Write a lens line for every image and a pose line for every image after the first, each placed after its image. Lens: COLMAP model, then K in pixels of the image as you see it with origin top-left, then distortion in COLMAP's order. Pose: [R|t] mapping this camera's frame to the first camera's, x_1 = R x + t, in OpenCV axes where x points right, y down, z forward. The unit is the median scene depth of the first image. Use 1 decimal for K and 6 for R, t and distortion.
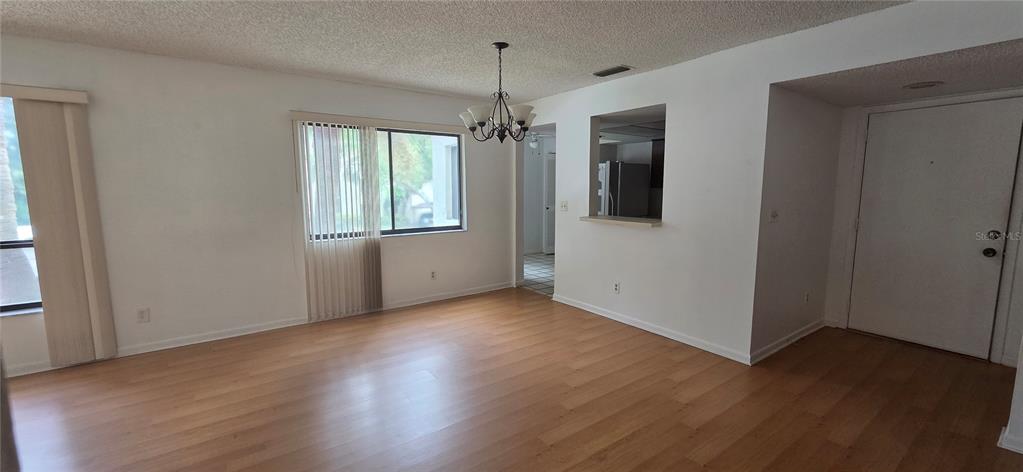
lens RADIAL K [[420.3, 0, 515.9], [0, 420.3, 237.4], [0, 0, 1]] dist [0.008484, 0.000363]
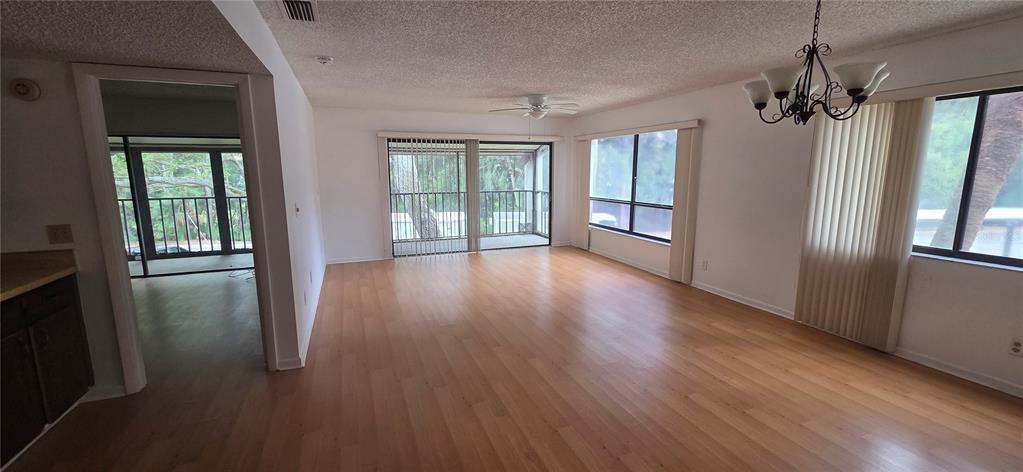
lens RADIAL K [[420.3, 0, 515.9], [0, 420.3, 237.4], [0, 0, 1]] dist [0.008484, 0.000363]
pose [[-0.237511, 0.162751, -0.957654, 0.717418], [-0.114492, 0.974302, 0.193976, -0.127596], [0.964614, 0.155715, -0.212774, 0.709596]]
